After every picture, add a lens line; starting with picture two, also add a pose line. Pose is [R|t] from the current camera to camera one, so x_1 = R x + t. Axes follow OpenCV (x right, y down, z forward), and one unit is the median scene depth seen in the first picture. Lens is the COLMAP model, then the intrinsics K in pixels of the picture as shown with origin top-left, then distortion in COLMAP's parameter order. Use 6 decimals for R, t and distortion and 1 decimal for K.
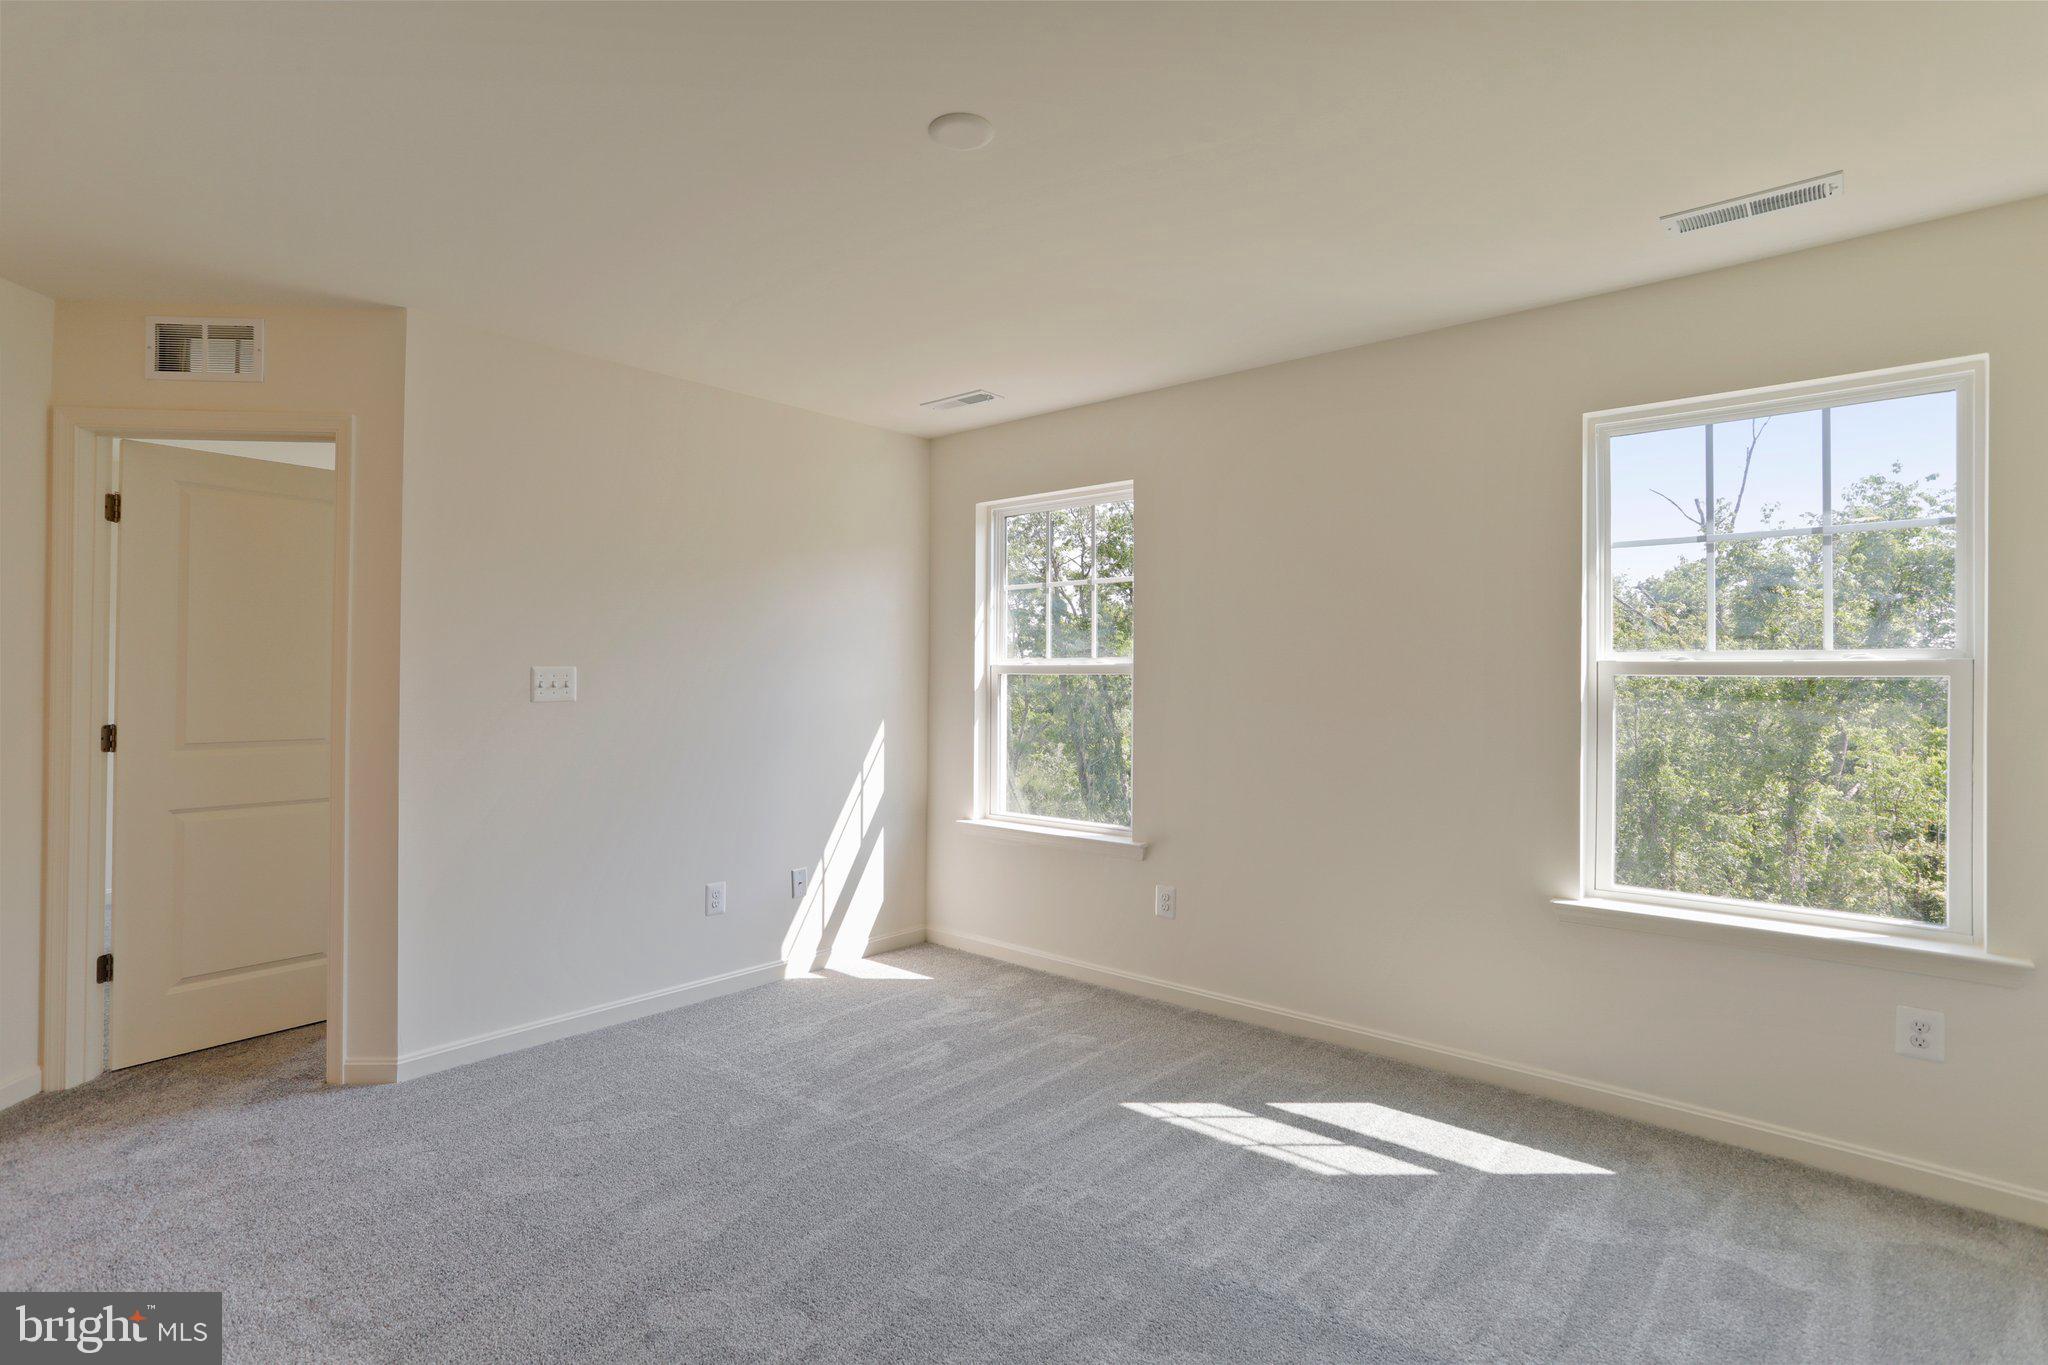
lens RADIAL K [[992.0, 0, 1015.8], [0, 992.0, 672.4], [0, 0, 1]] dist [-0.046818, 0.022105]
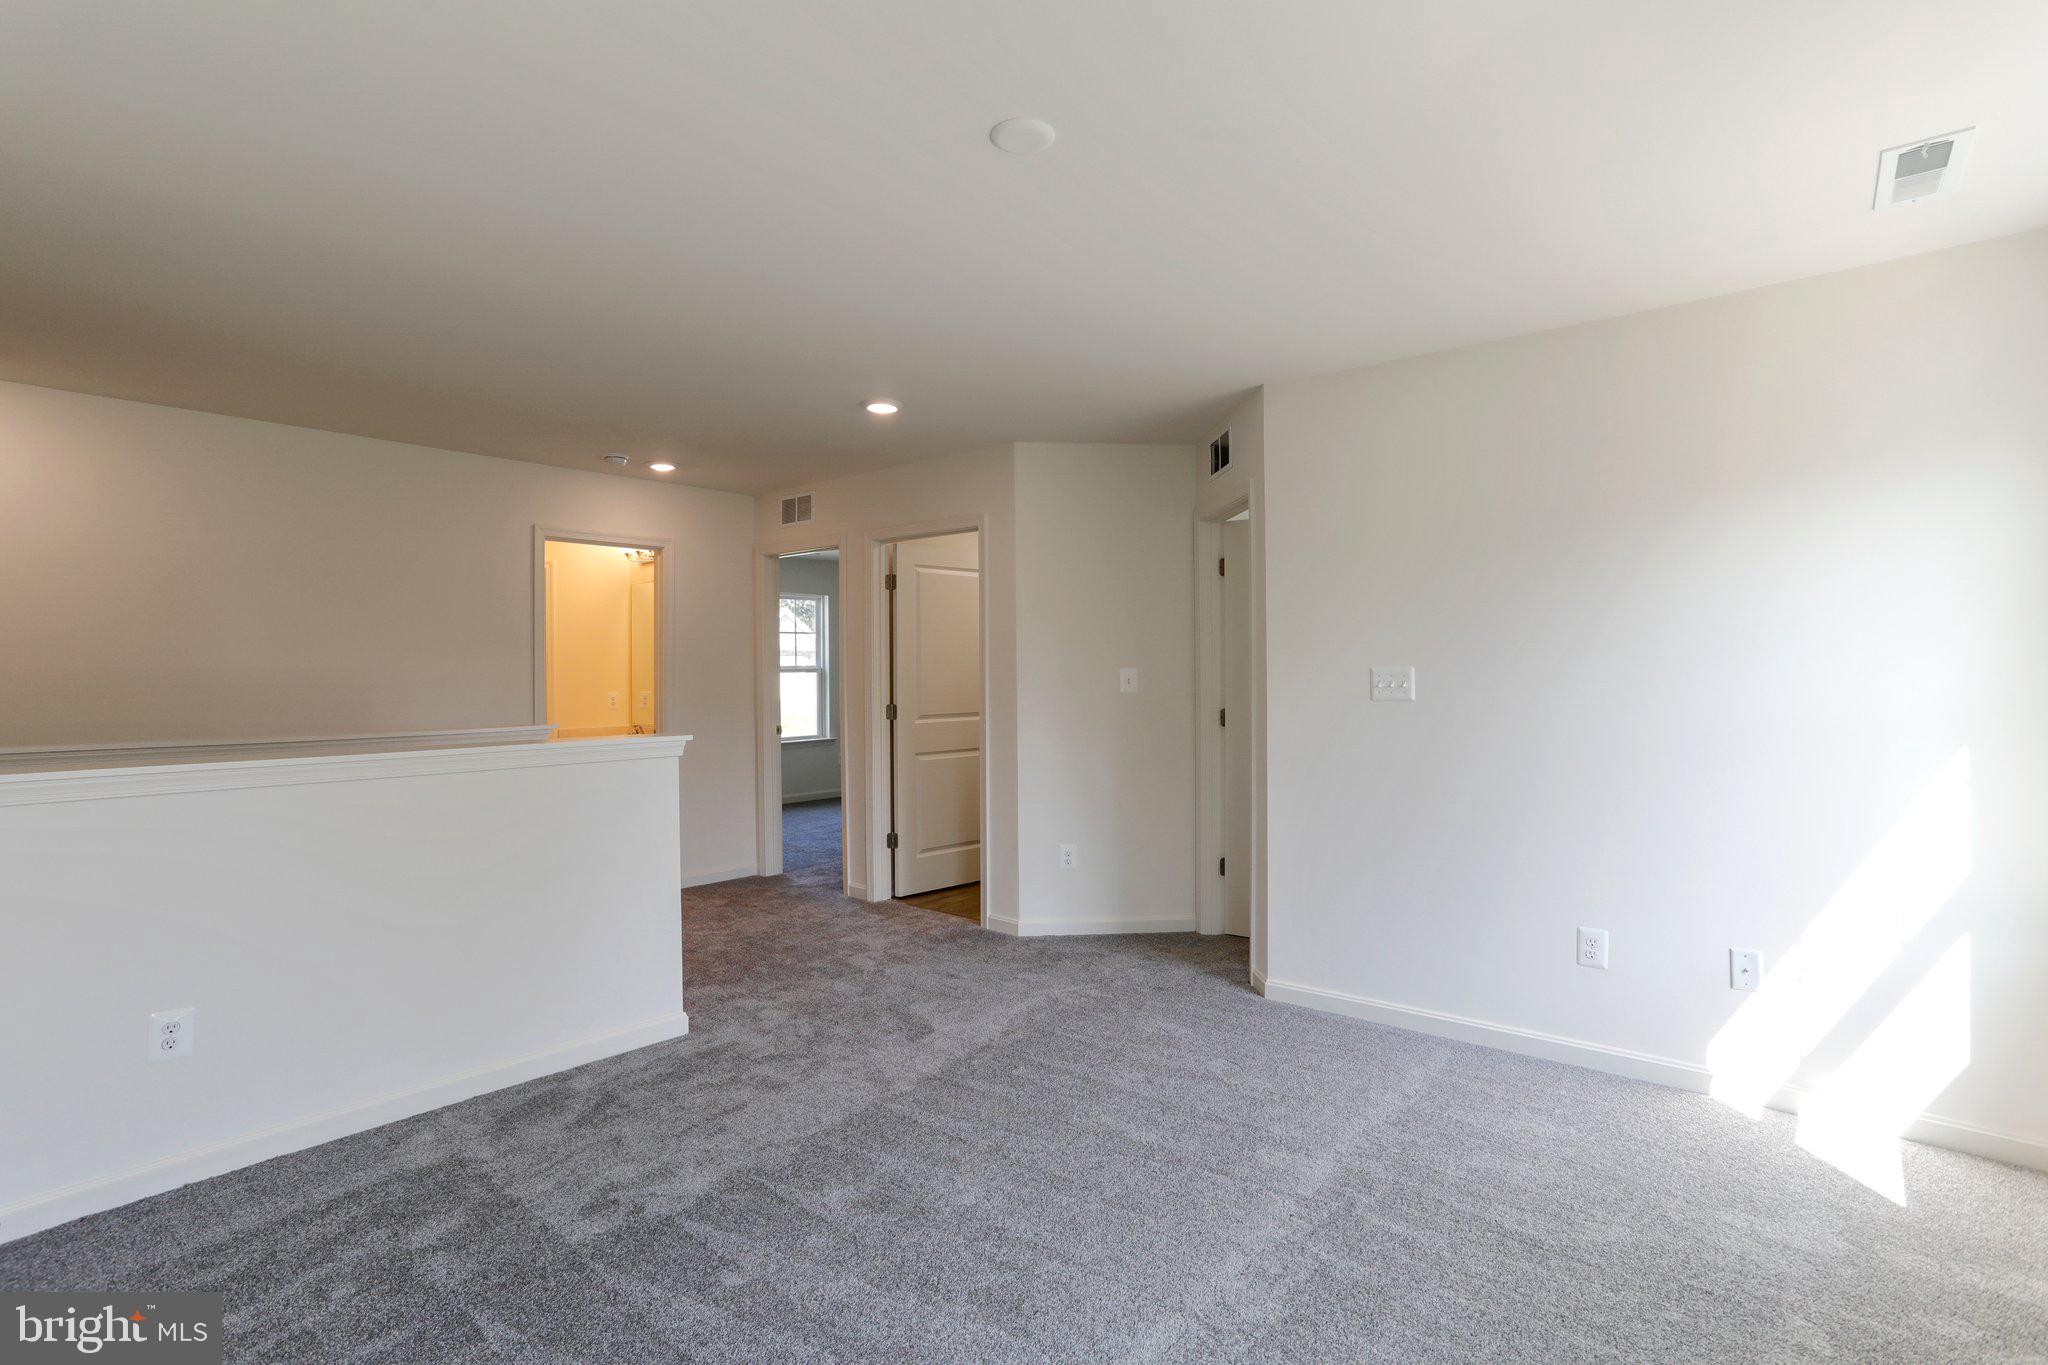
lens RADIAL K [[992.0, 0, 1015.8], [0, 992.0, 672.4], [0, 0, 1]] dist [-0.046818, 0.022105]
pose [[0.006963, -0.006811, -0.999953, 0.564243], [0.006982, 0.999953, -0.006763, 0.004445], [0.999951, -0.006935, 0.007010, 0.584386]]
